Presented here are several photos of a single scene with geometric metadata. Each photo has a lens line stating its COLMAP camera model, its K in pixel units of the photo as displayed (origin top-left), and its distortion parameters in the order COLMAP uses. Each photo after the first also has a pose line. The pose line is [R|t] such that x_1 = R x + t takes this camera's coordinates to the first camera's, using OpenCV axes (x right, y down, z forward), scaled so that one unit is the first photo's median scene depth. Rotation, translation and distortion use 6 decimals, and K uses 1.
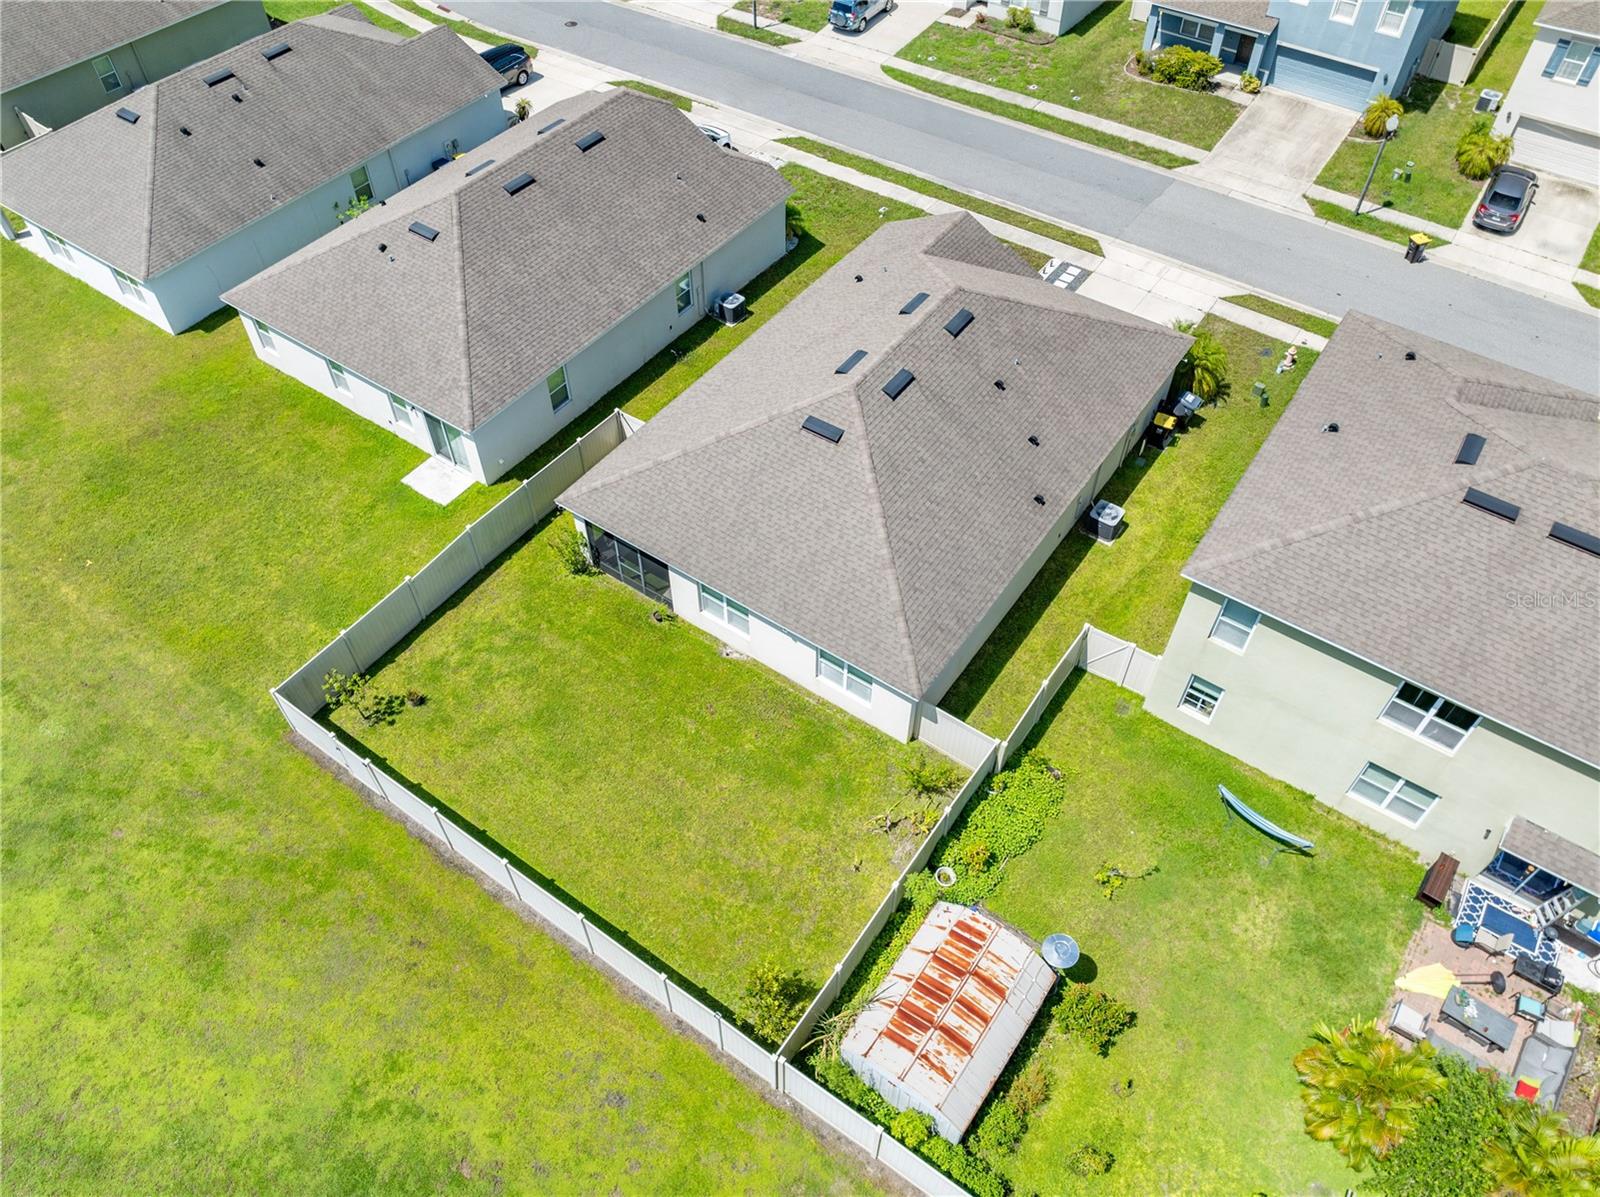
lens RADIAL K [[1142.5, 0, 800.0], [0, 1142.5, 598.5], [0, 0, 1]] dist [-0.033642, -0.000559]
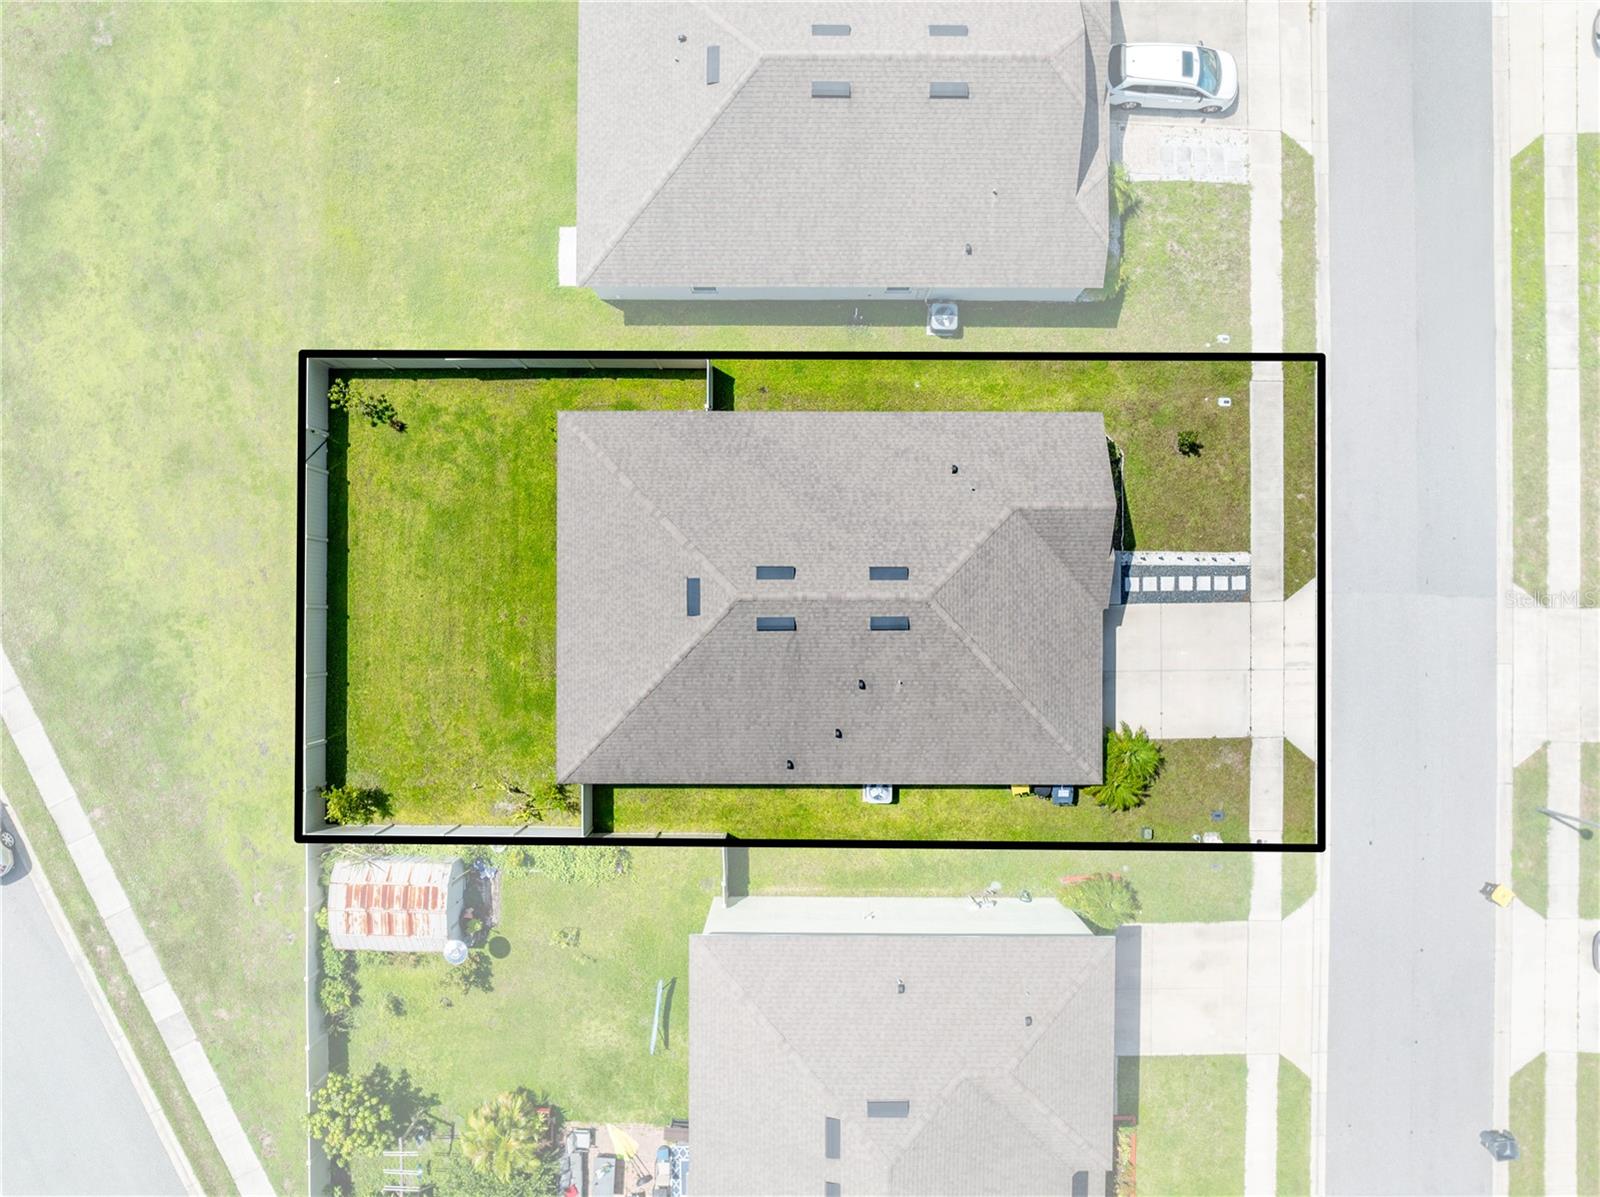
lens RADIAL K [[1163.2, 0, 800.0], [0, 1163.2, 598.5], [0, 0, 1]] dist [-0.010104, -0.044026]
pose [[0.572699, 0.819746, -0.005726, 0.095122], [-0.614804, 0.434120, 0.658450, -1.041995], [0.542248, -0.373573, 0.752602, 0.208558]]
